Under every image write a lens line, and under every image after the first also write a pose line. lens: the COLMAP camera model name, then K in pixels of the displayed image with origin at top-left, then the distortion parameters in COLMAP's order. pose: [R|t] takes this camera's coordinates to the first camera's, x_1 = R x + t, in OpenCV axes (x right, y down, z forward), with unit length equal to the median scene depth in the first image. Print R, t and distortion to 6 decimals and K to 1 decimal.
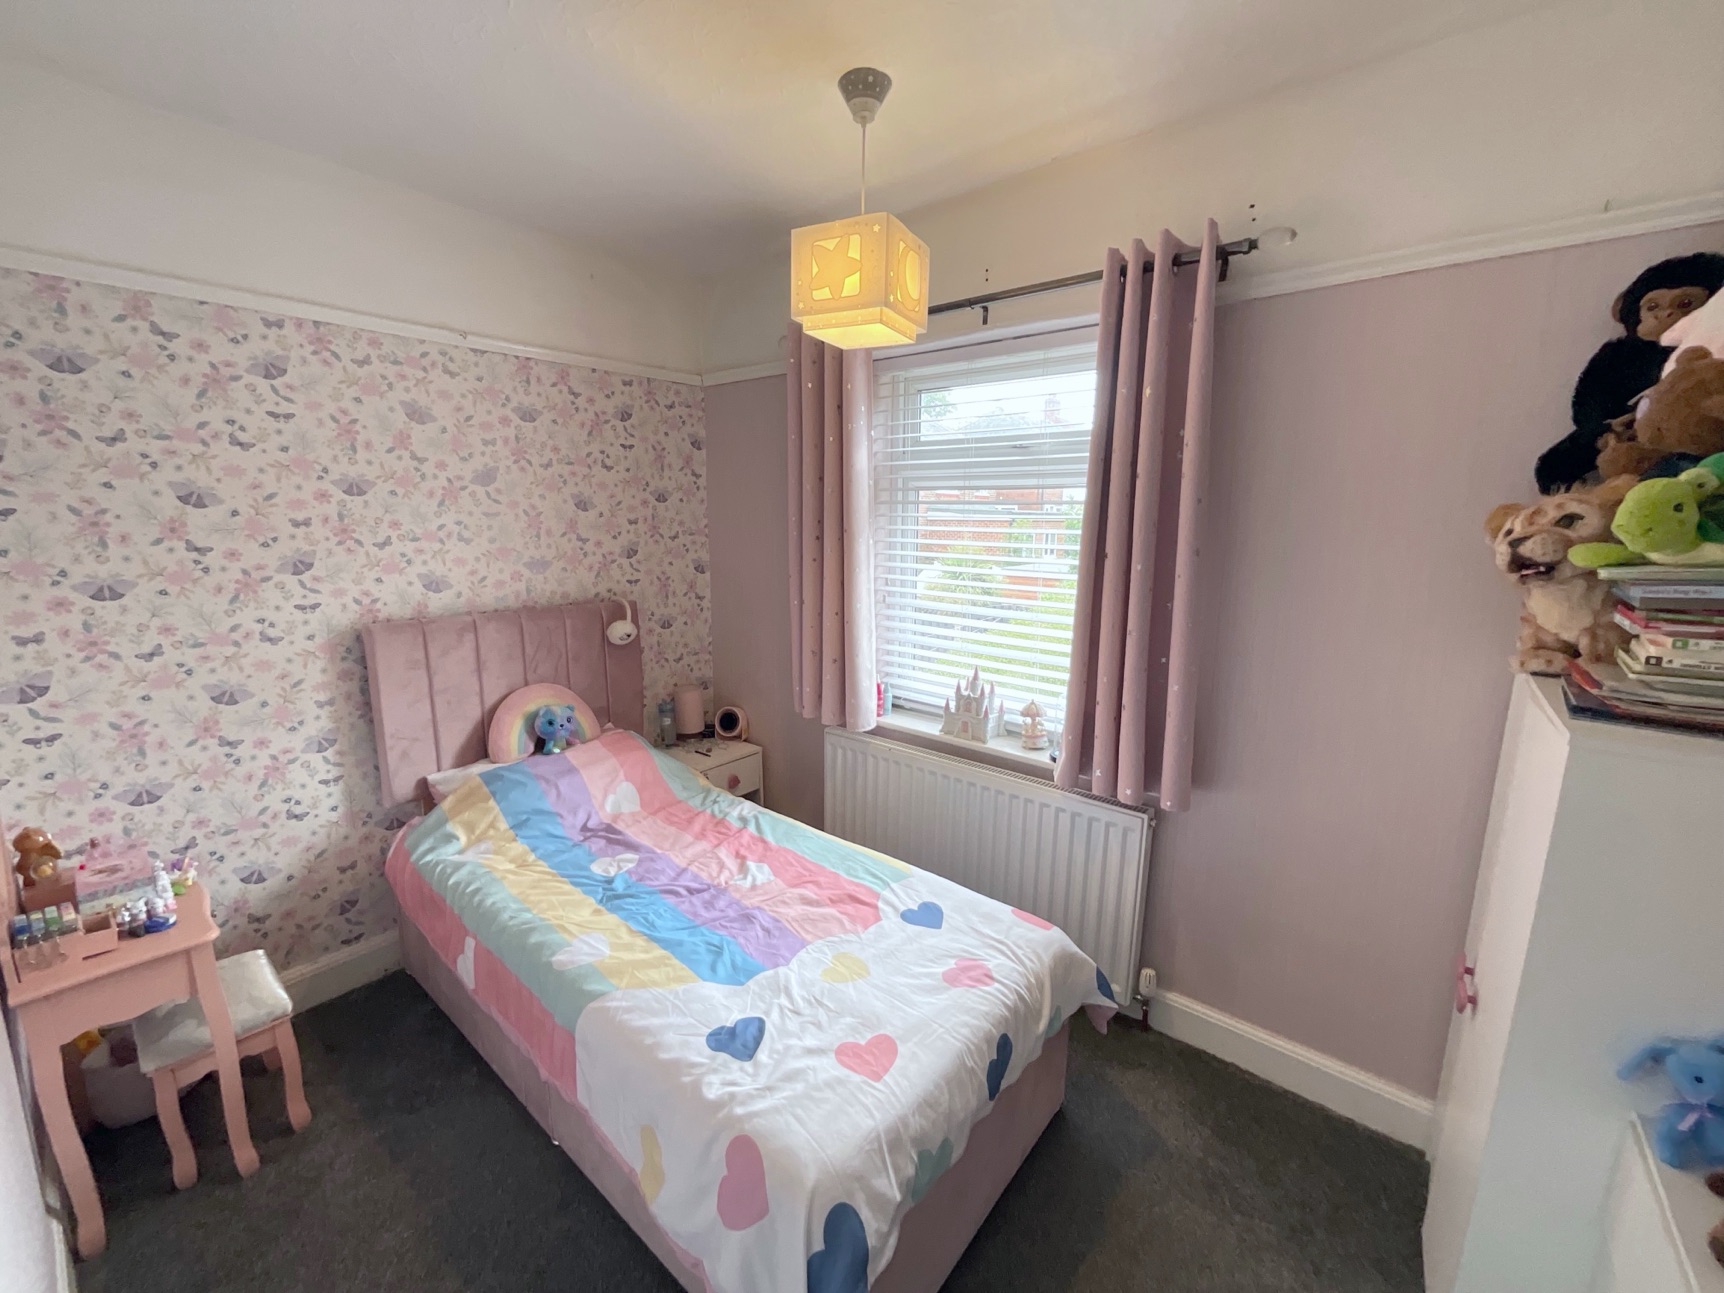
lens RADIAL K [[699.7, 0, 857.7], [0, 699.7, 645.8], [0, 0, 1]] dist [-0.001918, 0.001508]
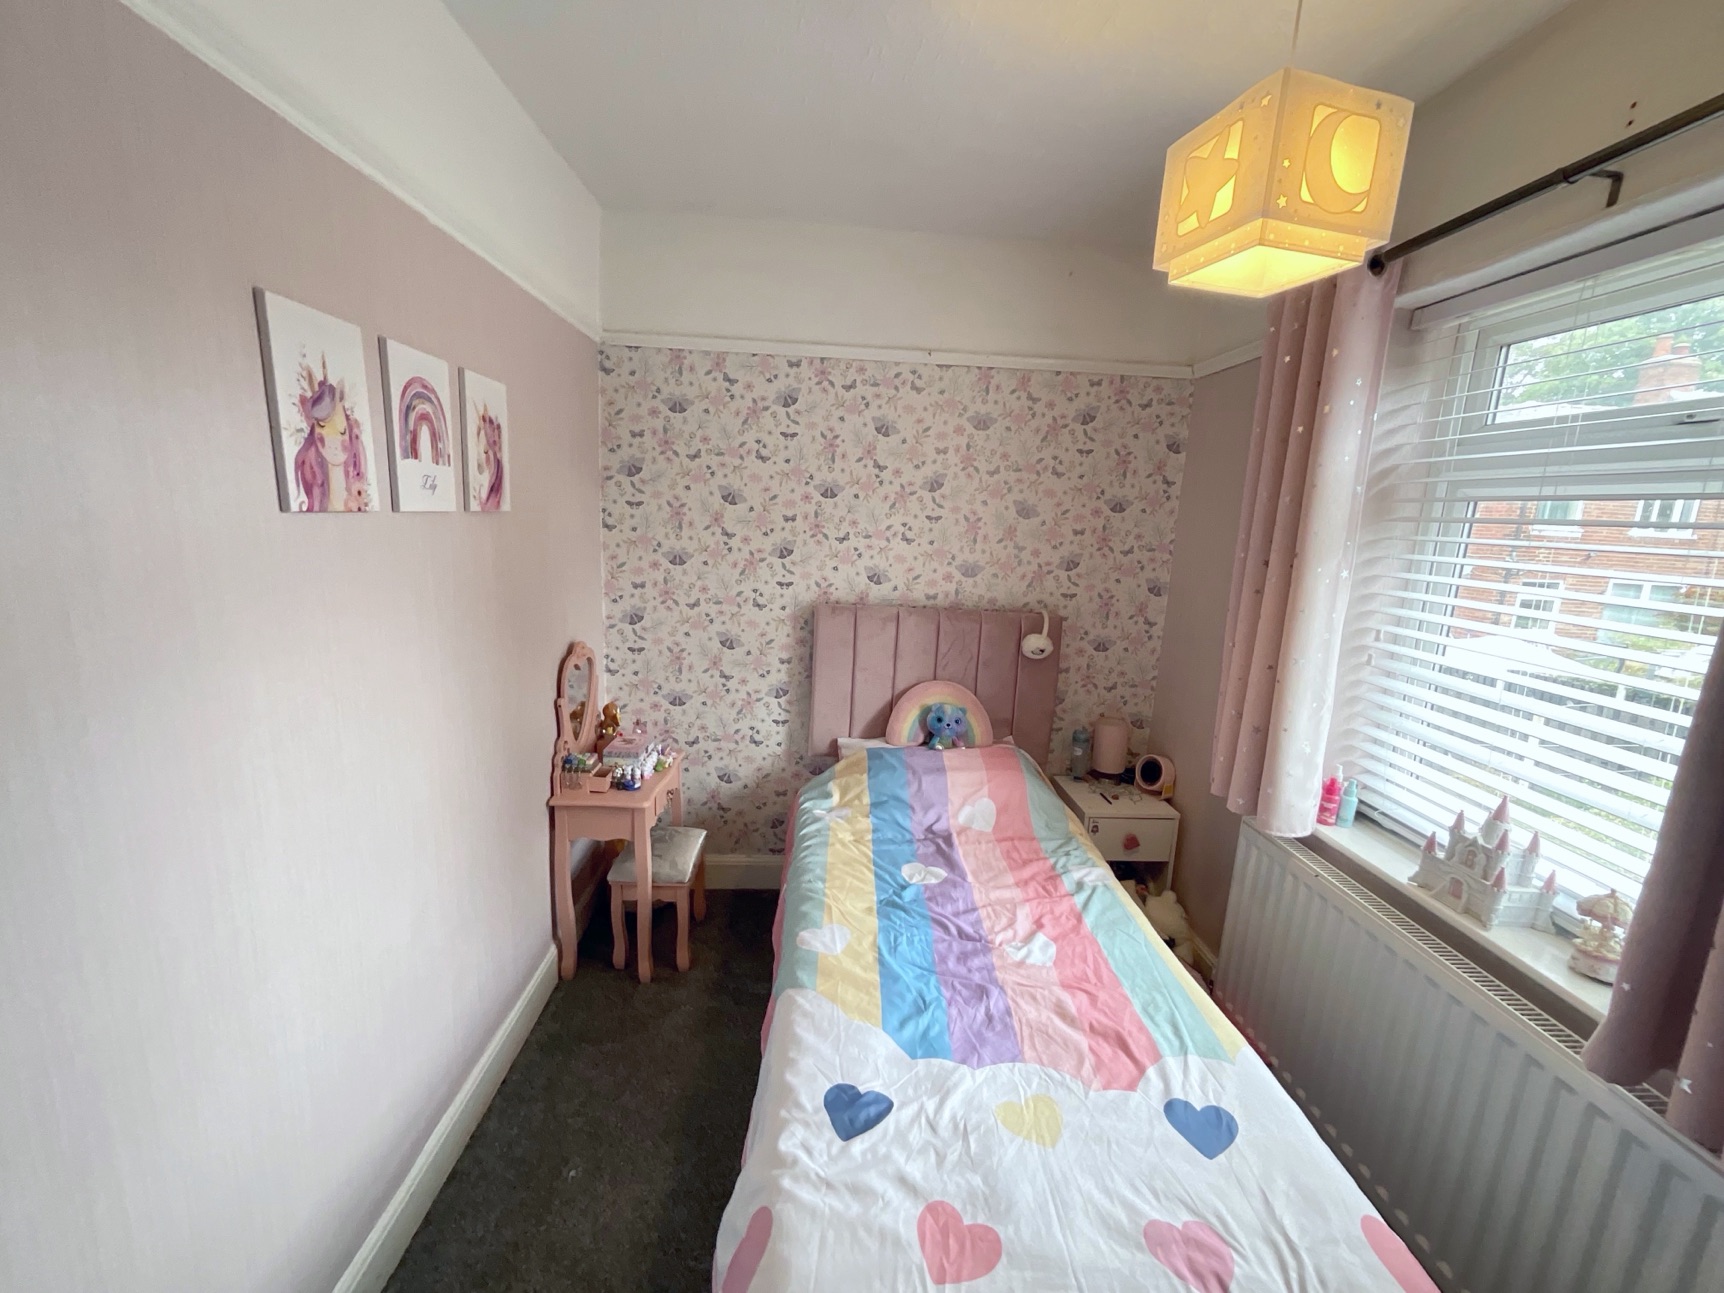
lens RADIAL K [[699.7, 0, 867.0], [0, 699.7, 644.6], [0, 0, 1]] dist [-0.001918, 0.001508]
pose [[0.680709, 0.159019, -0.715086, 0.241856], [-0.176781, 0.982964, 0.050307, -0.037090], [0.710904, 0.092169, 0.697224, 0.225404]]
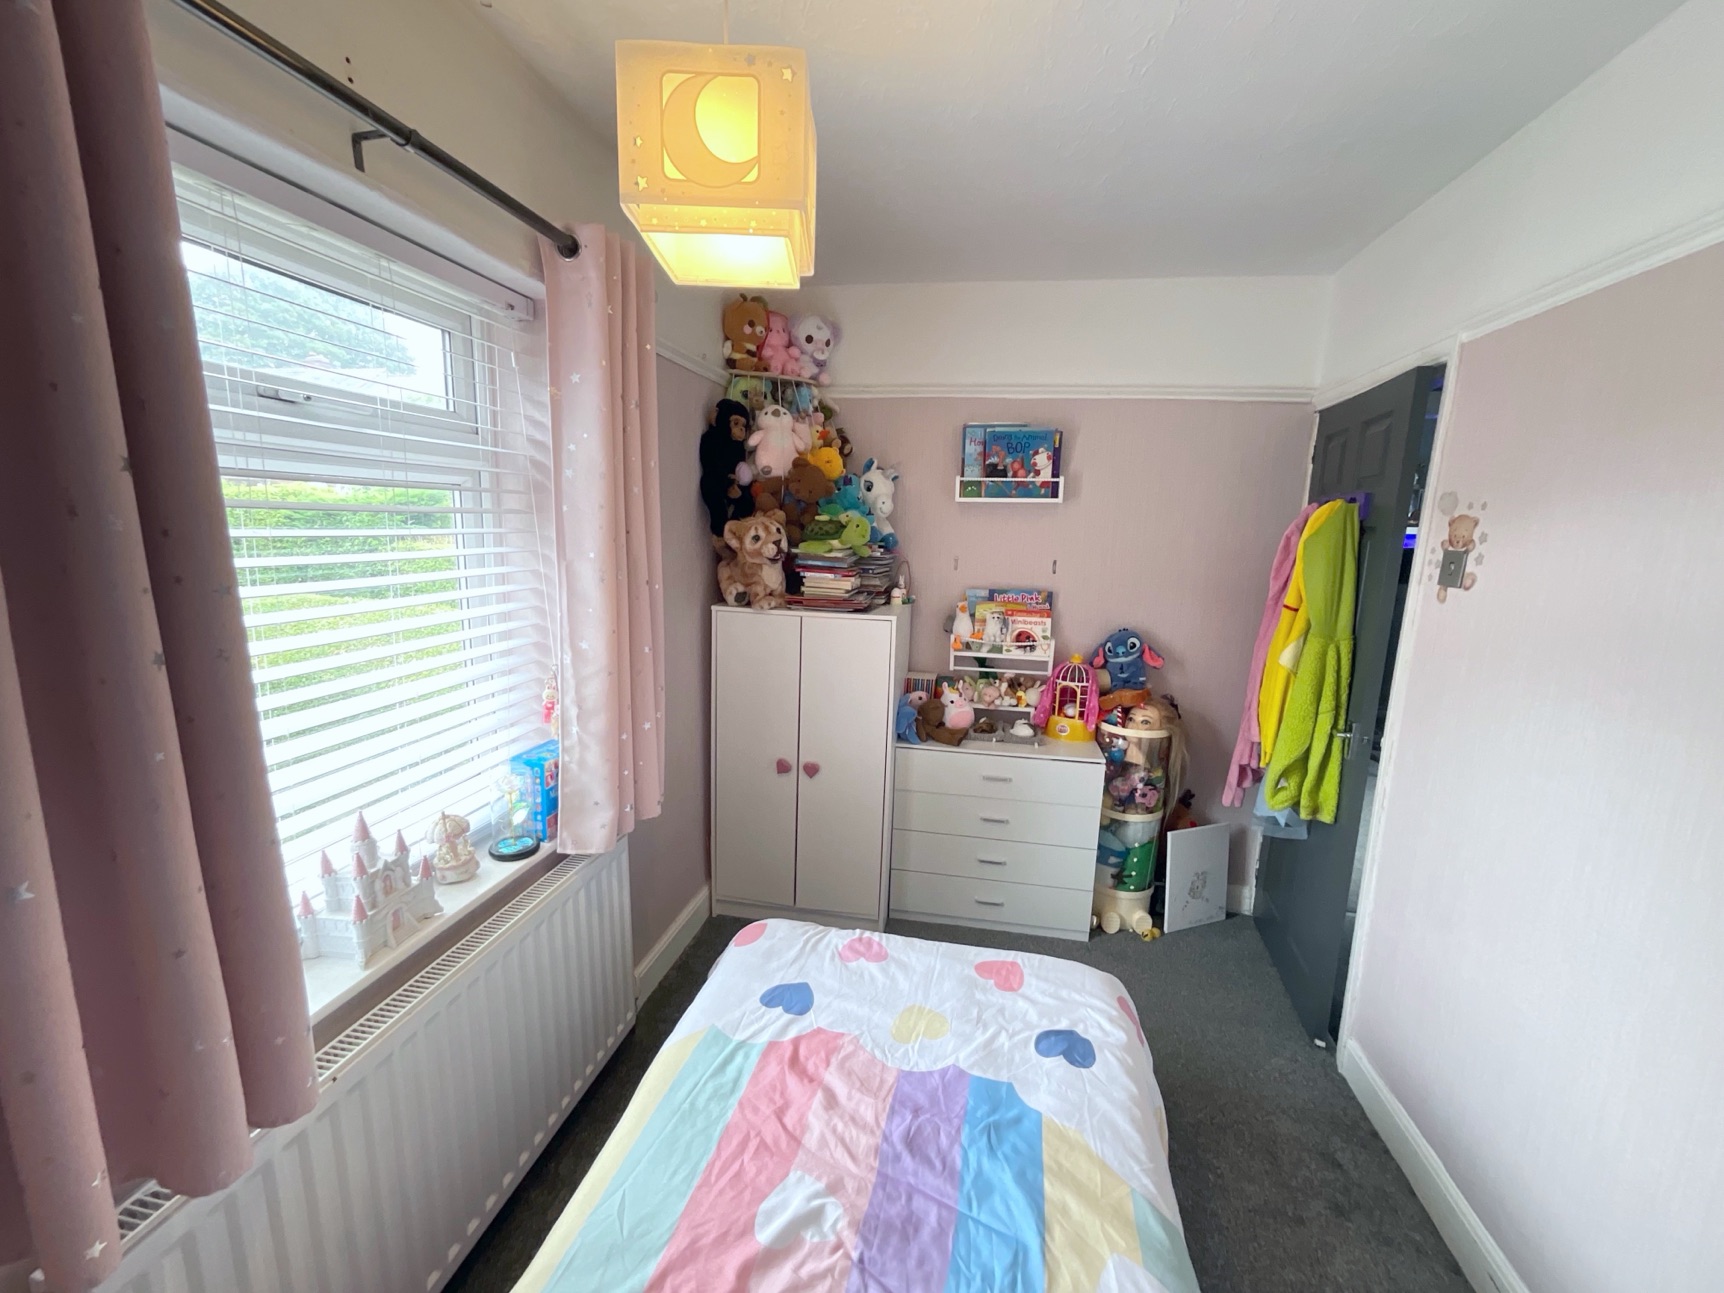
lens RADIAL K [[699.7, 0, 873.7], [0, 699.7, 651.0], [0, 0, 1]] dist [-0.001918, 0.001508]
pose [[-0.491254, -0.172556, 0.853753, -0.530655], [0.136205, 0.952903, 0.270969, -0.209289], [-0.860301, 0.249400, -0.444614, 1.016555]]
